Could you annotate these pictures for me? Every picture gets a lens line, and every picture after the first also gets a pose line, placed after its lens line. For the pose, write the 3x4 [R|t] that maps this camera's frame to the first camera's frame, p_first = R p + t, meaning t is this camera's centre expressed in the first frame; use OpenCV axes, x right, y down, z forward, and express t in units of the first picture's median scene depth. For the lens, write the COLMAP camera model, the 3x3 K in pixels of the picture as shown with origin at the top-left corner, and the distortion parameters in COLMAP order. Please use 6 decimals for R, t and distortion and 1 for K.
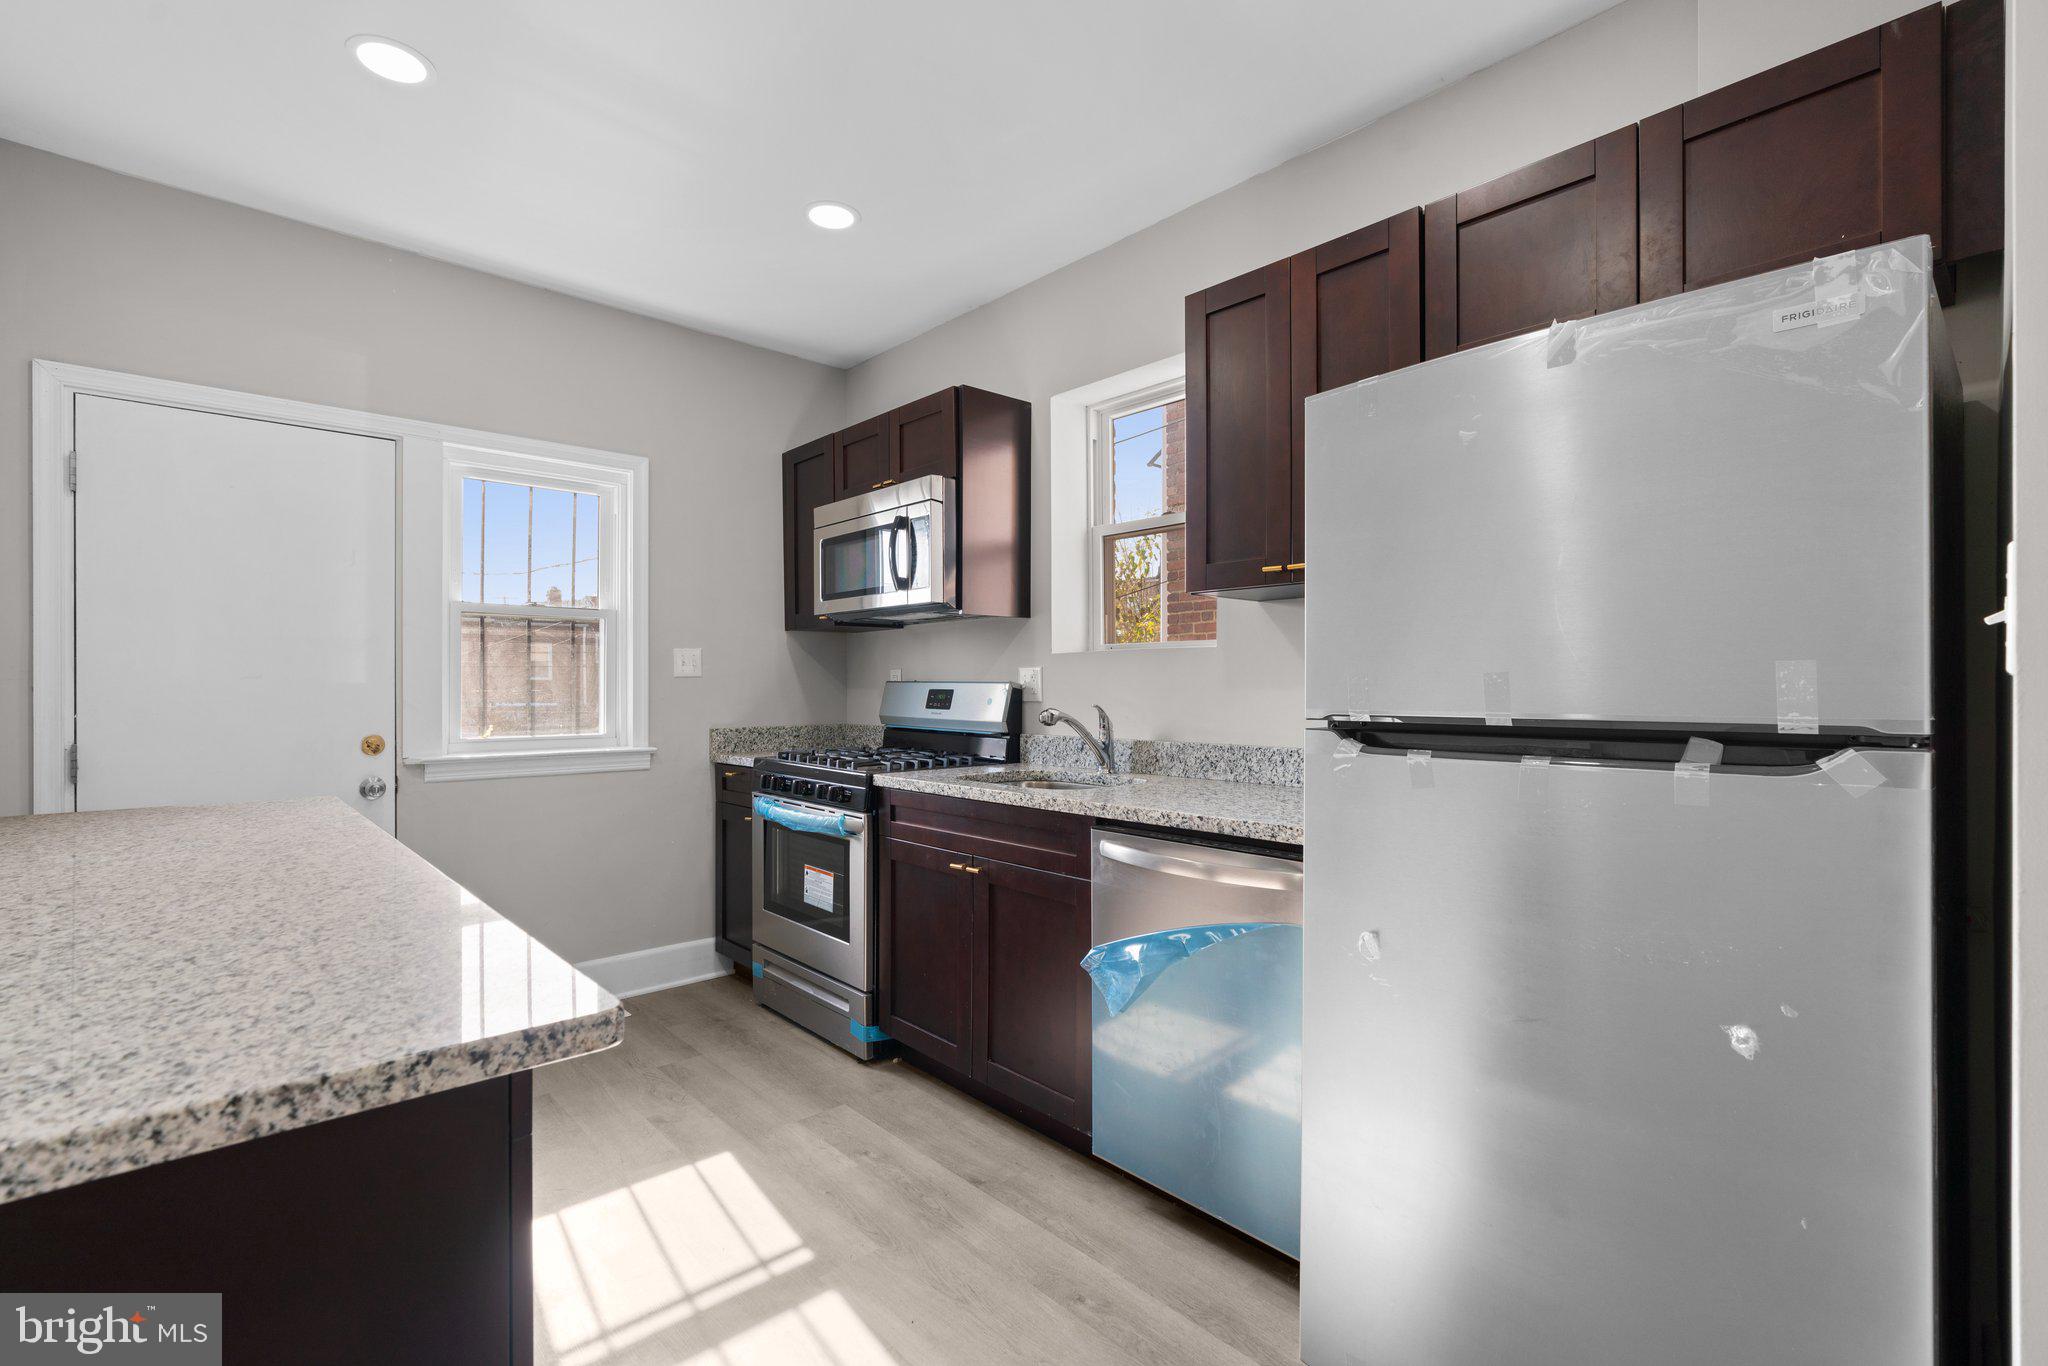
lens RADIAL K [[931.5, 0, 966.9], [0, 931.5, 684.1], [0, 0, 1]] dist [-0.008950, 0.004410]
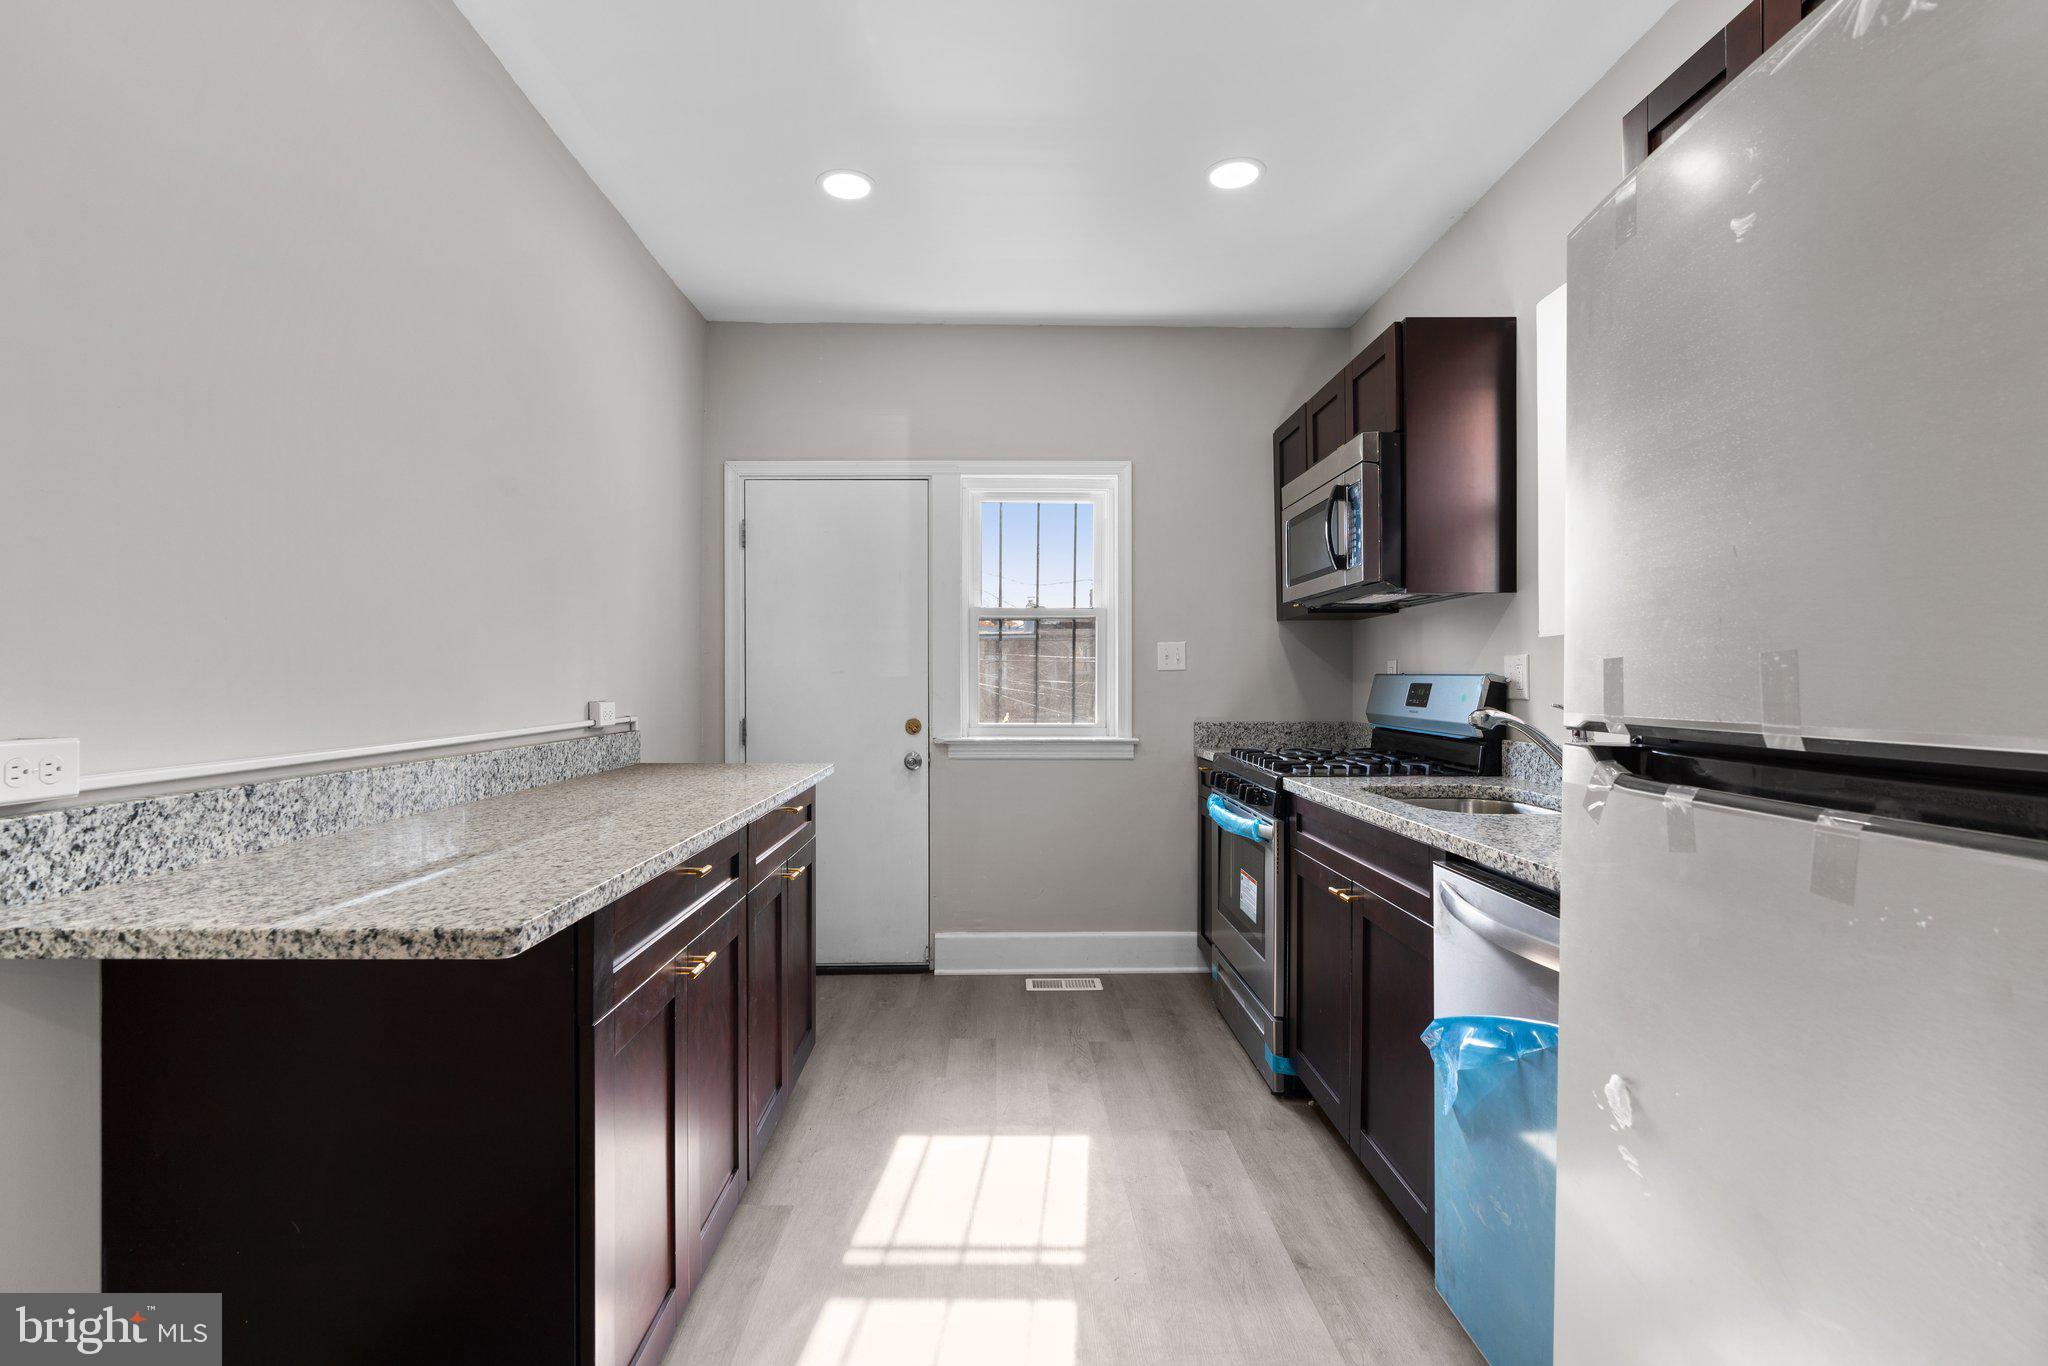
lens RADIAL K [[931.5, 0, 1011.1], [0, 931.5, 678.5], [0, 0, 1]] dist [-0.008950, 0.004410]
pose [[0.752048, -0.000239, -0.659109, 0.298774], [-0.000150, 1.000000, -0.000533, 0.001929], [0.659109, 0.000500, 0.752047, 0.152455]]
